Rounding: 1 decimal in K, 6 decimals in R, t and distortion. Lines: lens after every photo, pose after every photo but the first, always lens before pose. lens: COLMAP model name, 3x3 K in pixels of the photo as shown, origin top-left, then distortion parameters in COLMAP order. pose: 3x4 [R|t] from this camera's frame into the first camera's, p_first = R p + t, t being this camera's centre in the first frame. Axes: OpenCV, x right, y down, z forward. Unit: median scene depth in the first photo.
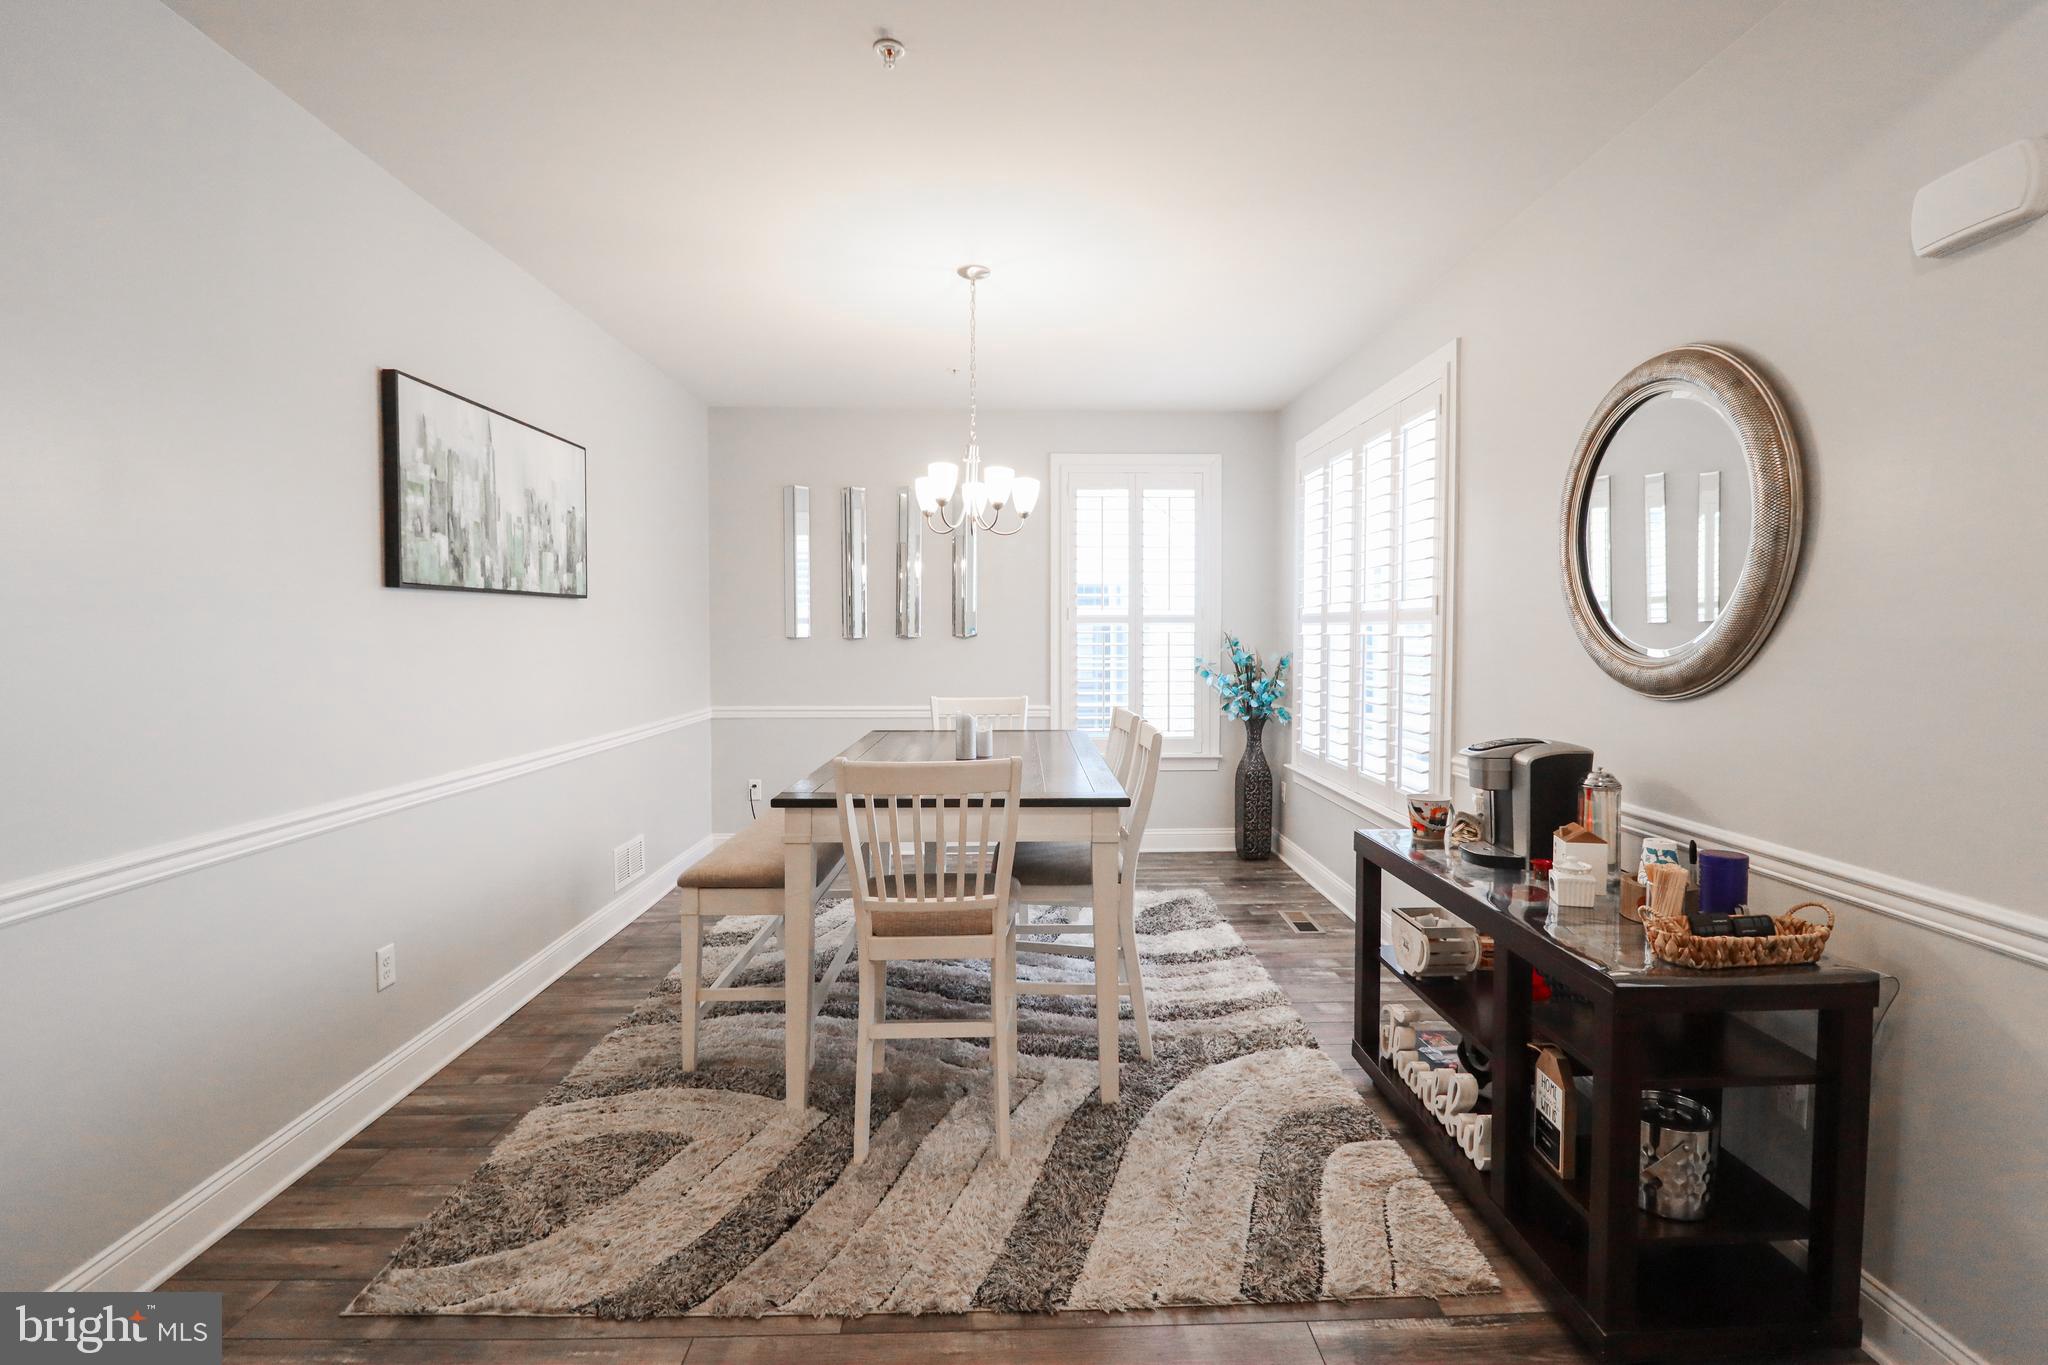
lens RADIAL K [[942.0, 0, 1042.8], [0, 942.0, 661.6], [0, 0, 1]] dist [0.008806, -0.018321]
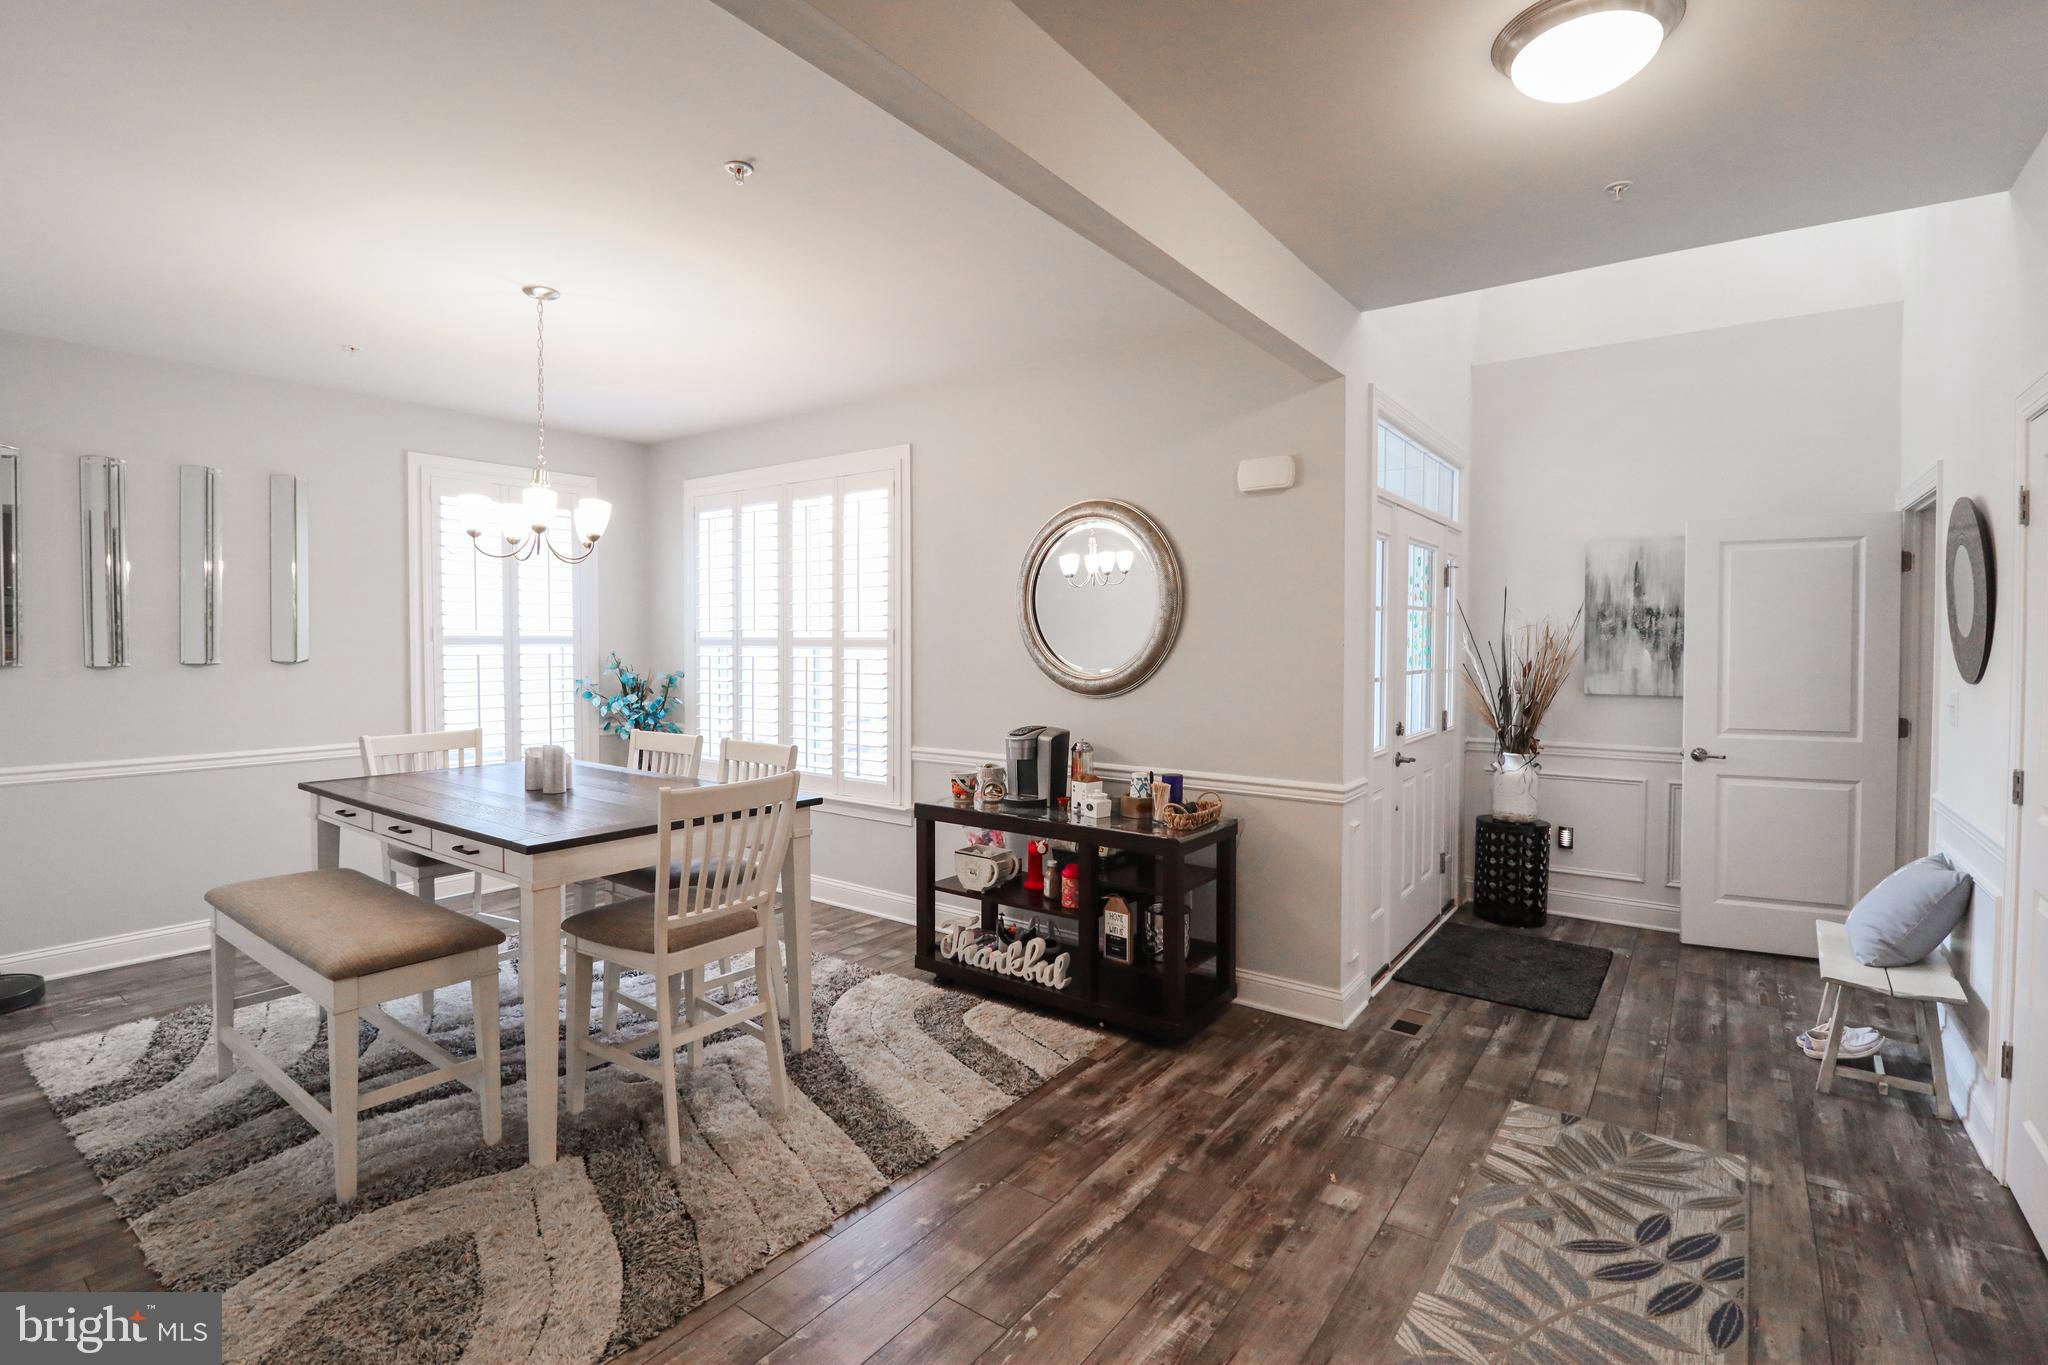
lens RADIAL K [[942.0, 0, 1042.8], [0, 942.0, 661.6], [0, 0, 1]] dist [0.008806, -0.018321]
pose [[0.616633, -0.017123, 0.787065, -0.665593], [0.023932, 0.999709, 0.002999, -0.029442], [-0.786887, 0.016987, 0.616863, 0.000281]]
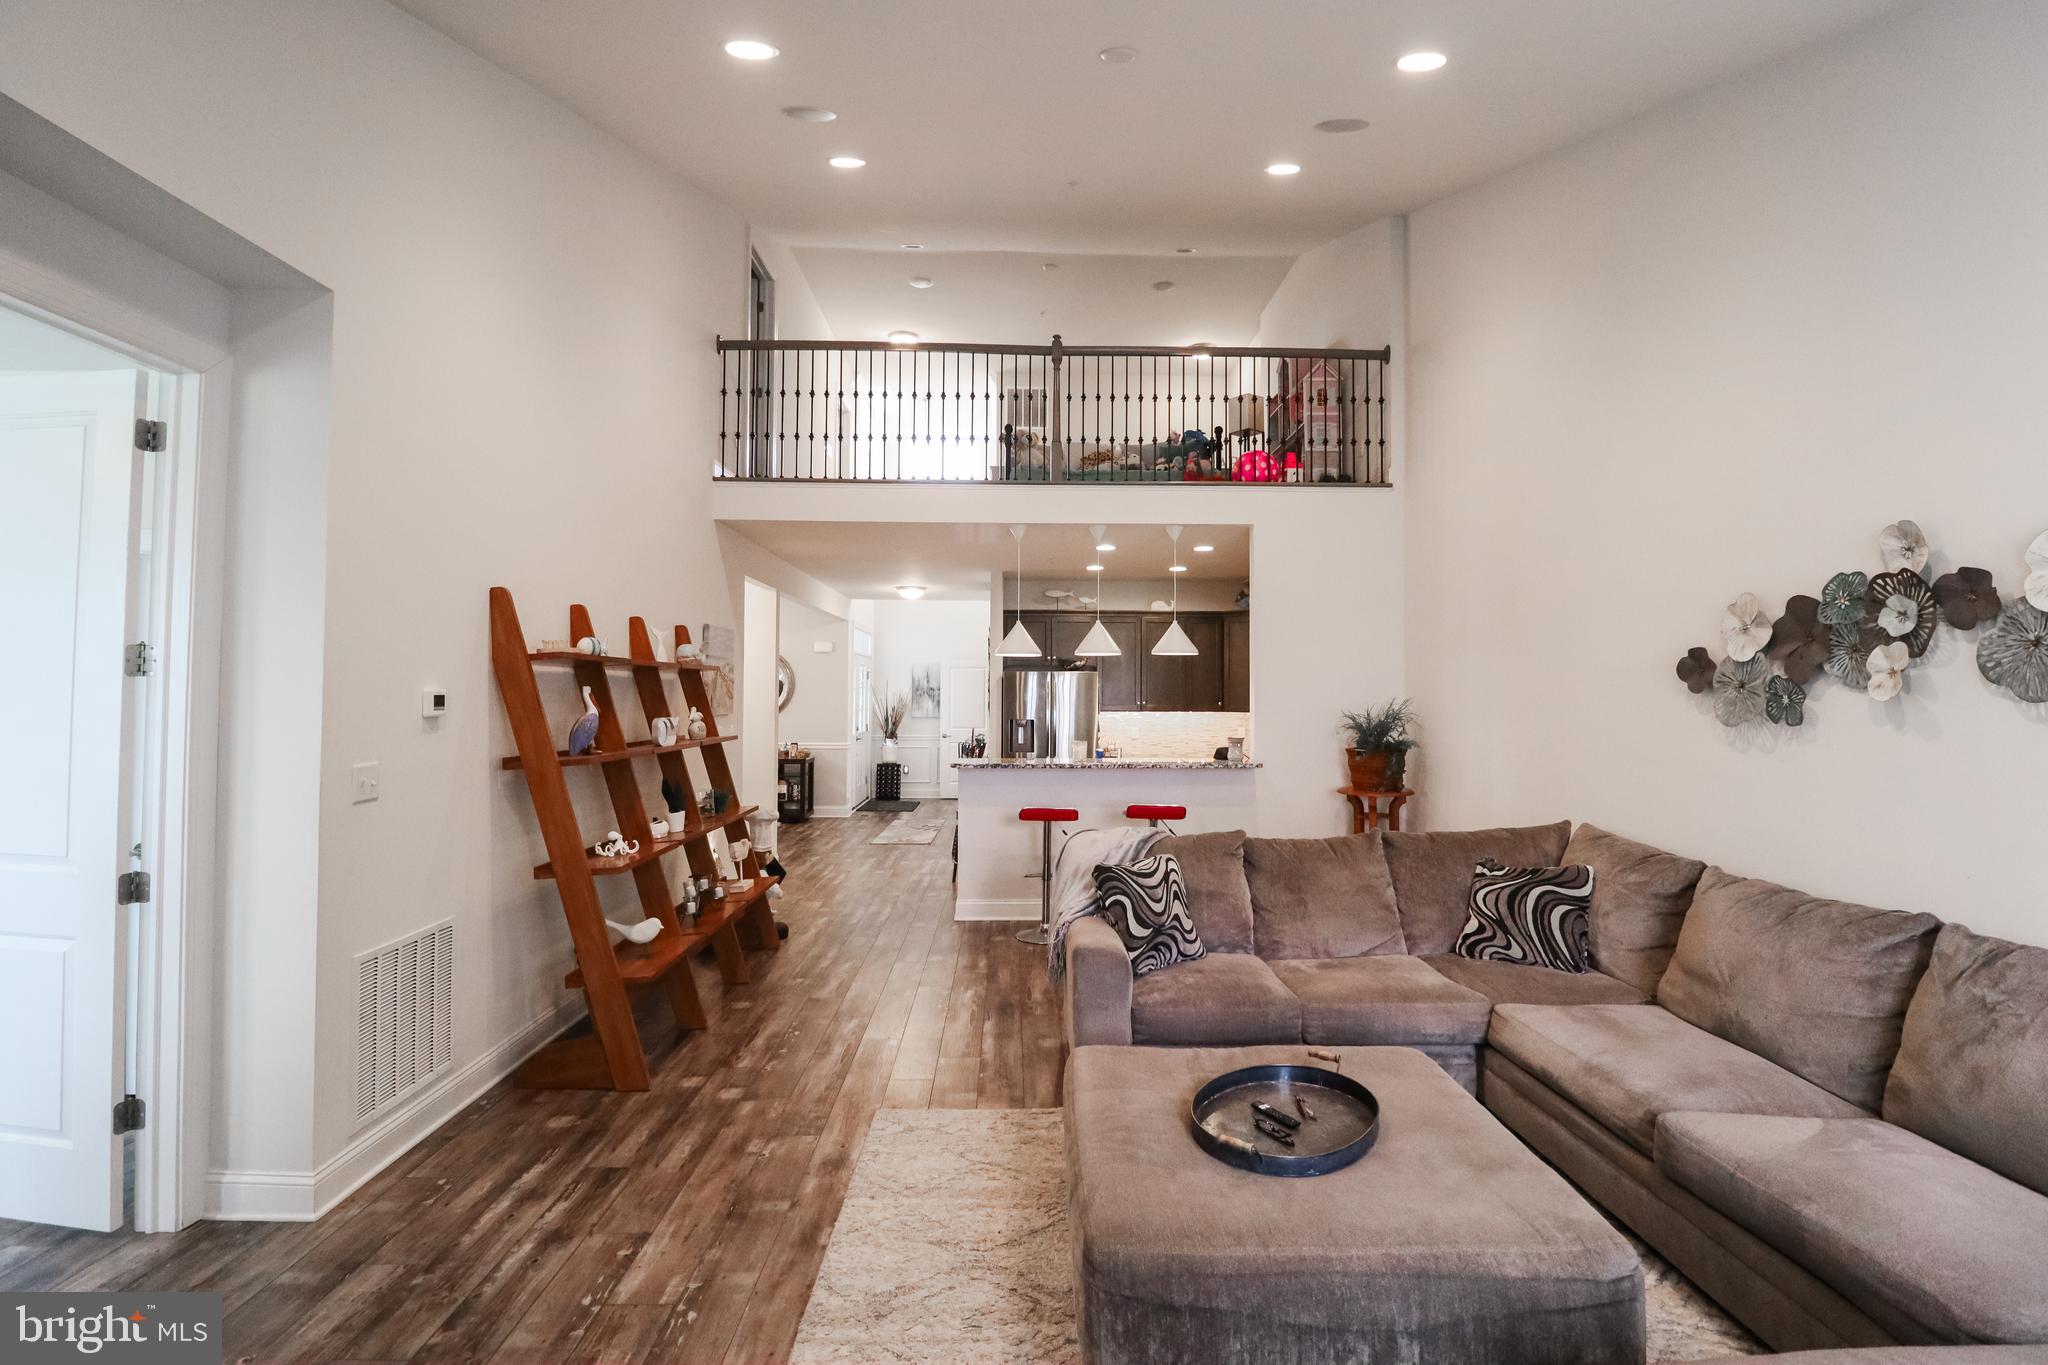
lens RADIAL K [[942.0, 0, 1042.8], [0, 942.0, 661.6], [0, 0, 1]] dist [0.008806, -0.018321]
pose [[0.011385, 0.034983, 0.999323, -3.648620], [0.027088, 0.999010, -0.035281, -0.040046], [-0.999568, 0.027471, 0.010426, -0.462885]]
